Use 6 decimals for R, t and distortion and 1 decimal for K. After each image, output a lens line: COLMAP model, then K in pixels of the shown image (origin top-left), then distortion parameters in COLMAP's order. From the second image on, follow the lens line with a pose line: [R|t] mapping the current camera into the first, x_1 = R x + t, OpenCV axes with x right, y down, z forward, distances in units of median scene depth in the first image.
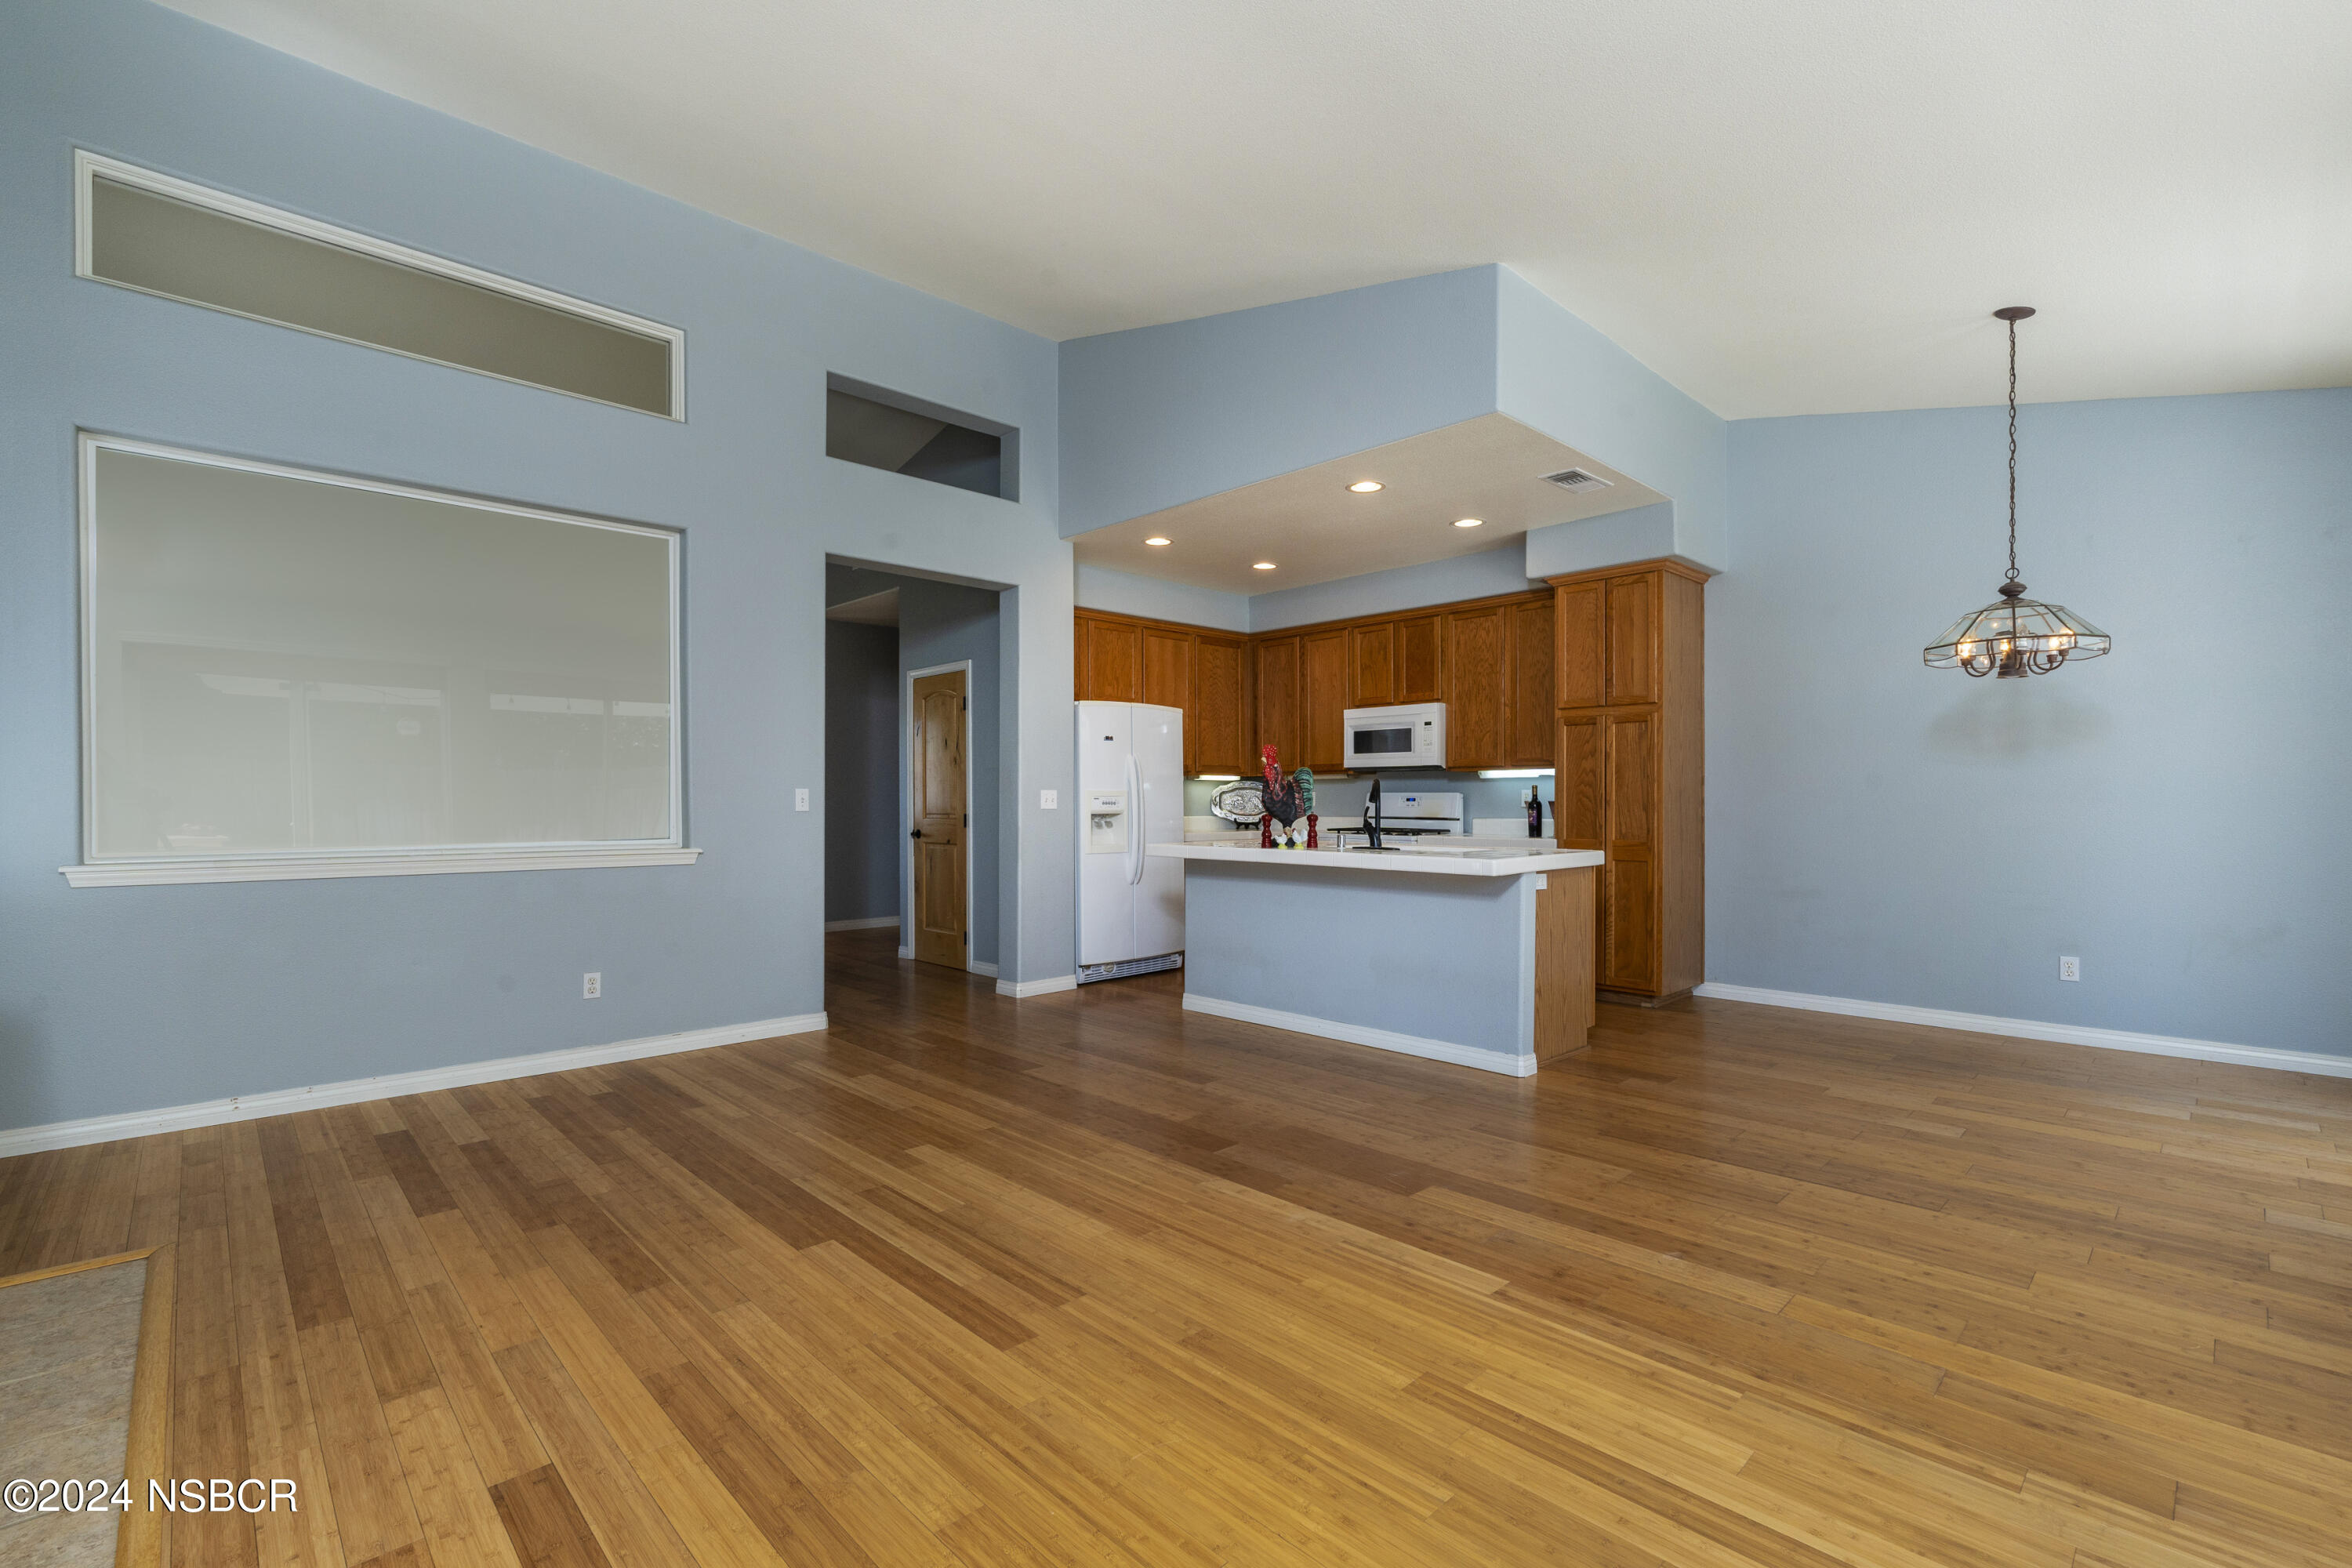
lens RADIAL K [[1050.8, 0, 1175.6], [0, 1050.8, 800.2], [0, 0, 1]] dist [-0.001217, -0.000080]
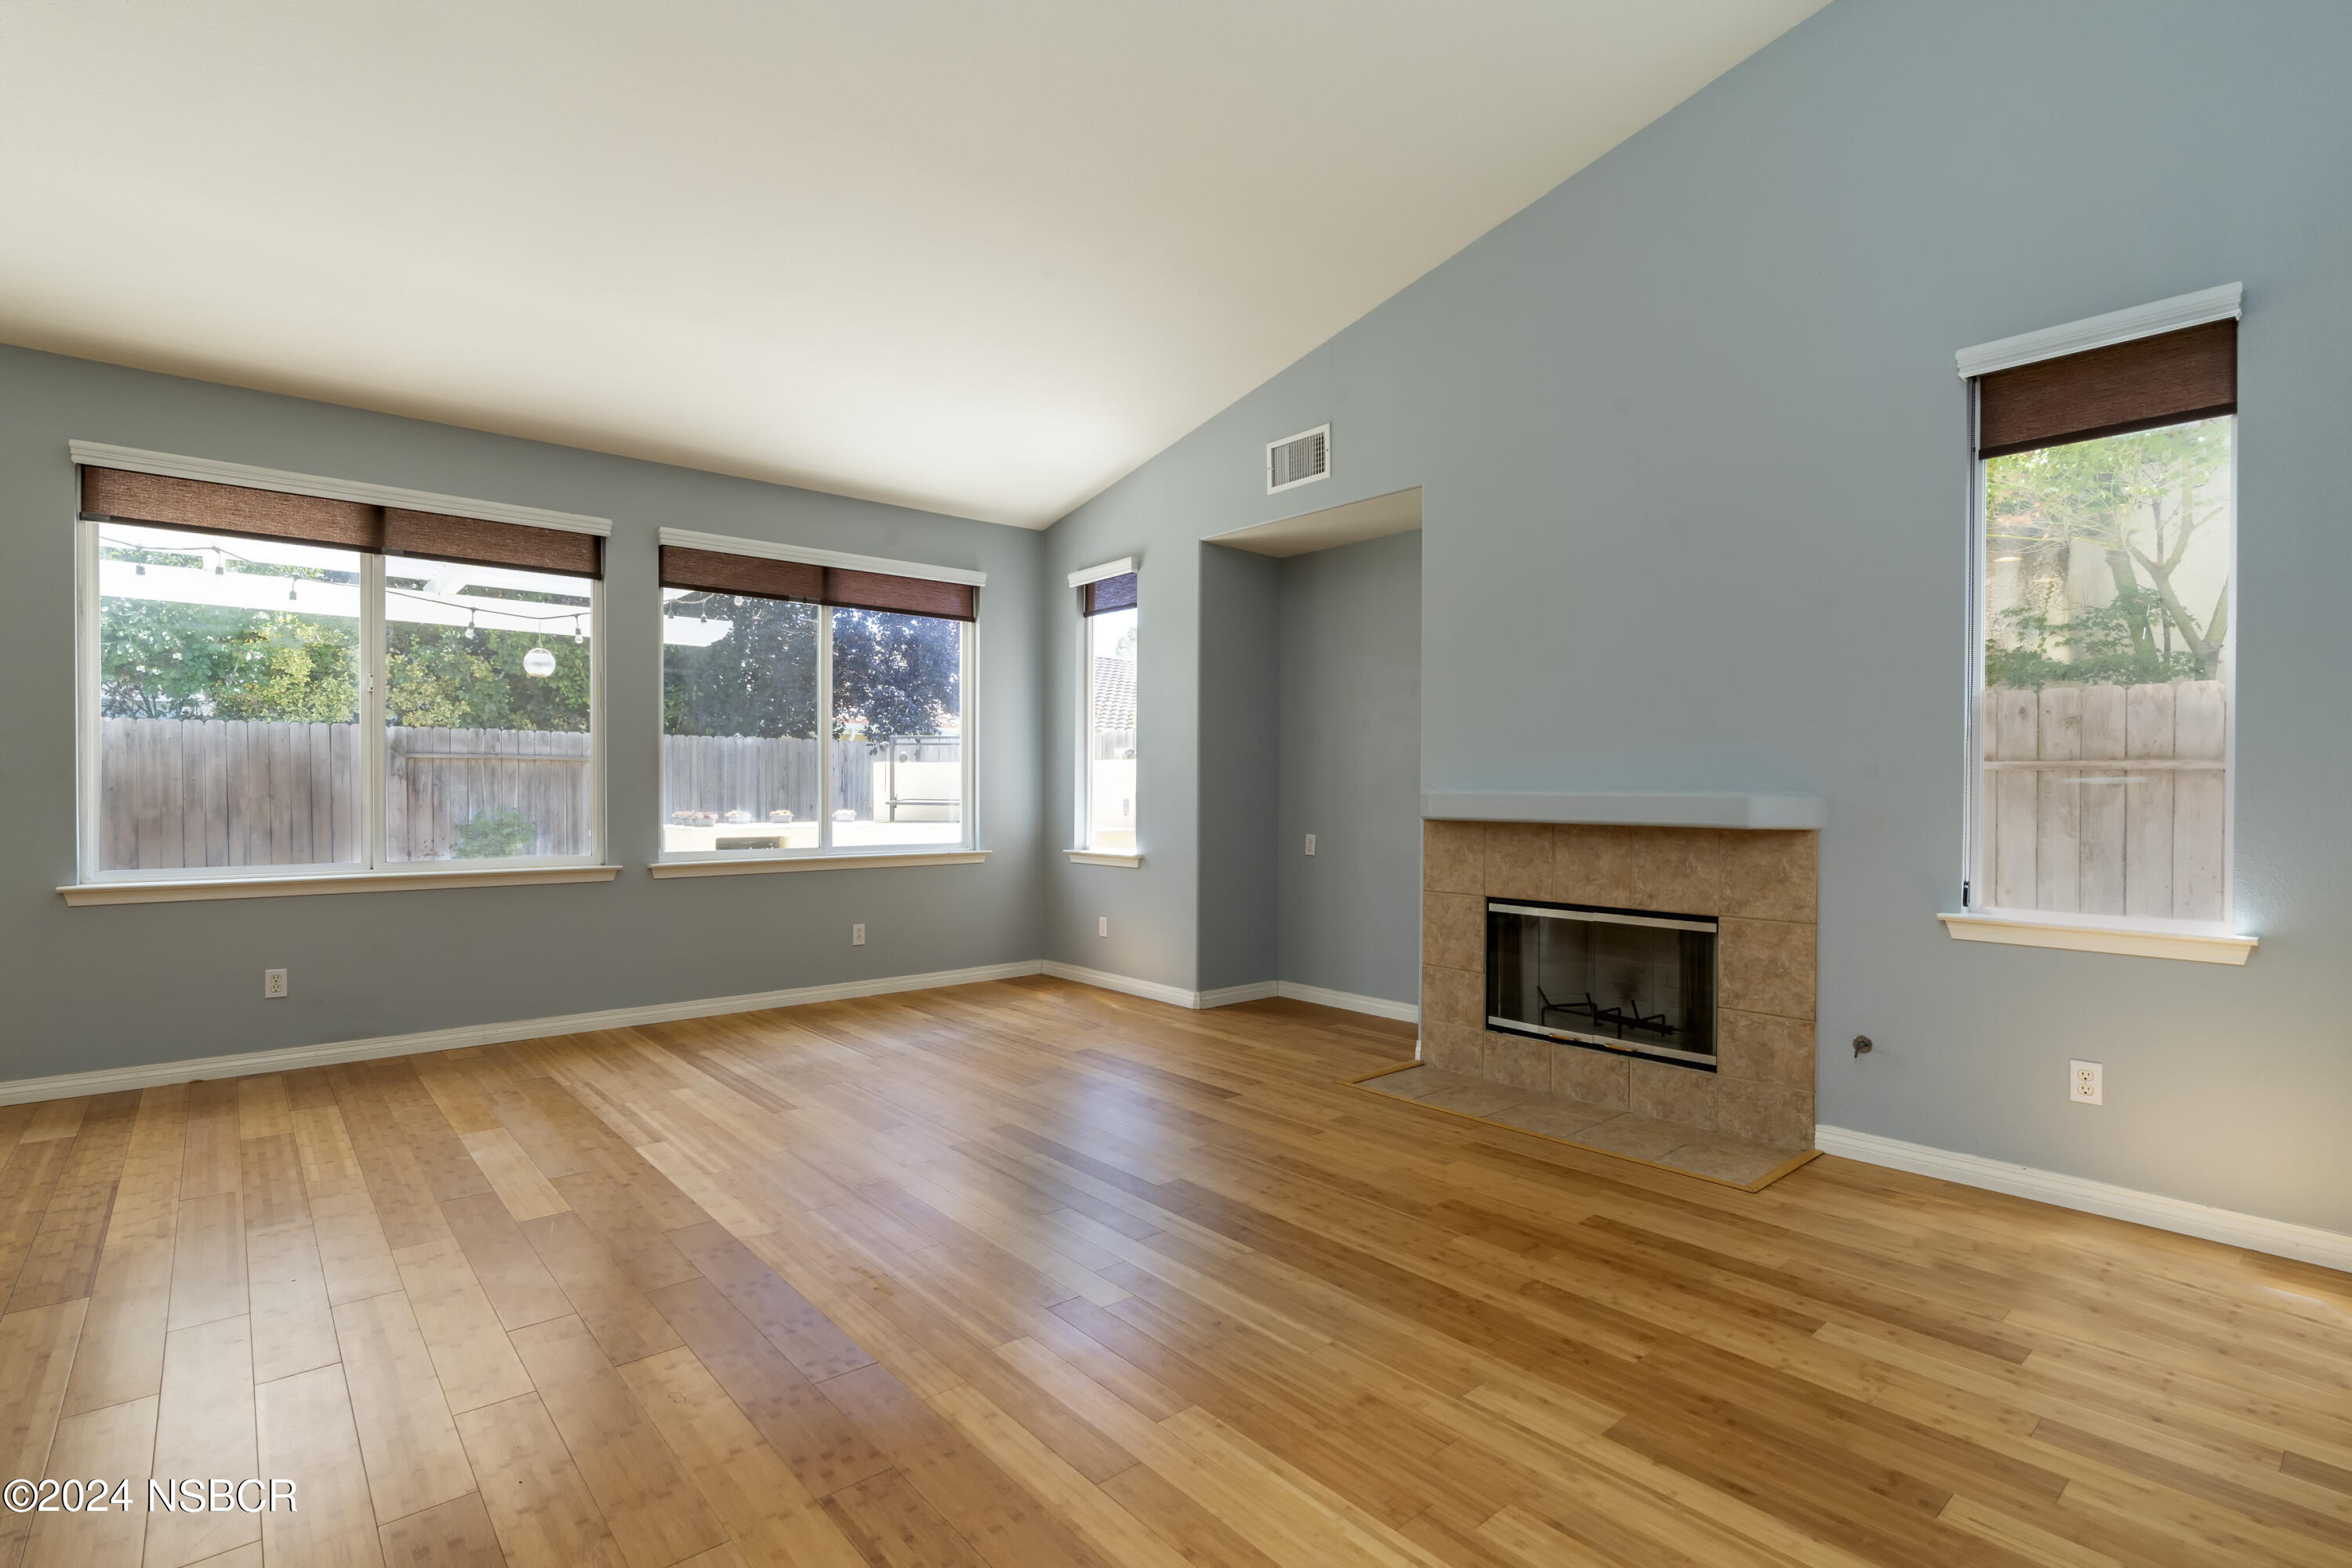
lens RADIAL K [[1132.2, 0, 1176.9], [0, 1132.2, 789.4], [0, 0, 1]] dist [0.000247, 0.000052]
pose [[-0.998641, -0.000802, 0.052105, -0.344490], [-0.000939, 0.999996, -0.002604, 0.003670], [-0.052102, -0.002650, -0.998638, 1.848303]]
